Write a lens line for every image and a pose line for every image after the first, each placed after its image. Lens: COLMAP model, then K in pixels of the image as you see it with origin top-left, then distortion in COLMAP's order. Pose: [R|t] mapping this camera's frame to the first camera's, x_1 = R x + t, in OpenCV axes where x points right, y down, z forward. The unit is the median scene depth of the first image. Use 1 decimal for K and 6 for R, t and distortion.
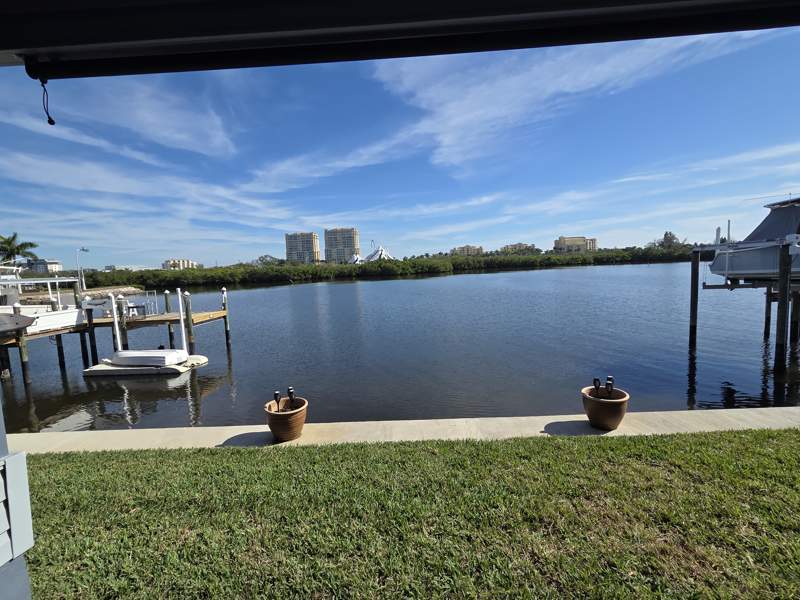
lens RADIAL K [[356.4, 0, 403.6], [0, 356.4, 299.8], [0, 0, 1]] dist [0.014787, -0.000370]
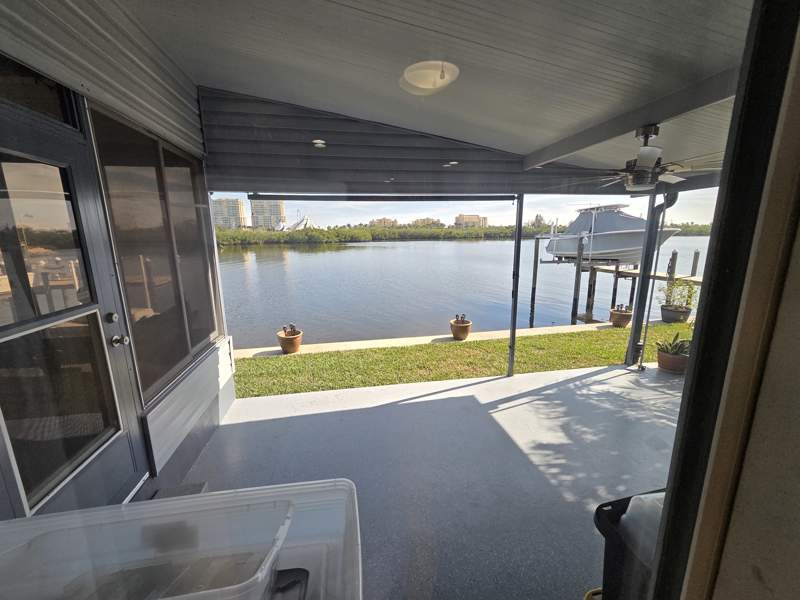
lens RADIAL K [[323.7, 0, 398.7], [0, 323.7, 299.2], [0, 0, 1]] dist [-0.000647, -0.000143]
pose [[0.974323, -0.008594, 0.224990, -0.027554], [-0.015351, 0.994410, 0.104464, -0.006955], [-0.224630, -0.105236, 0.968745, -0.102961]]
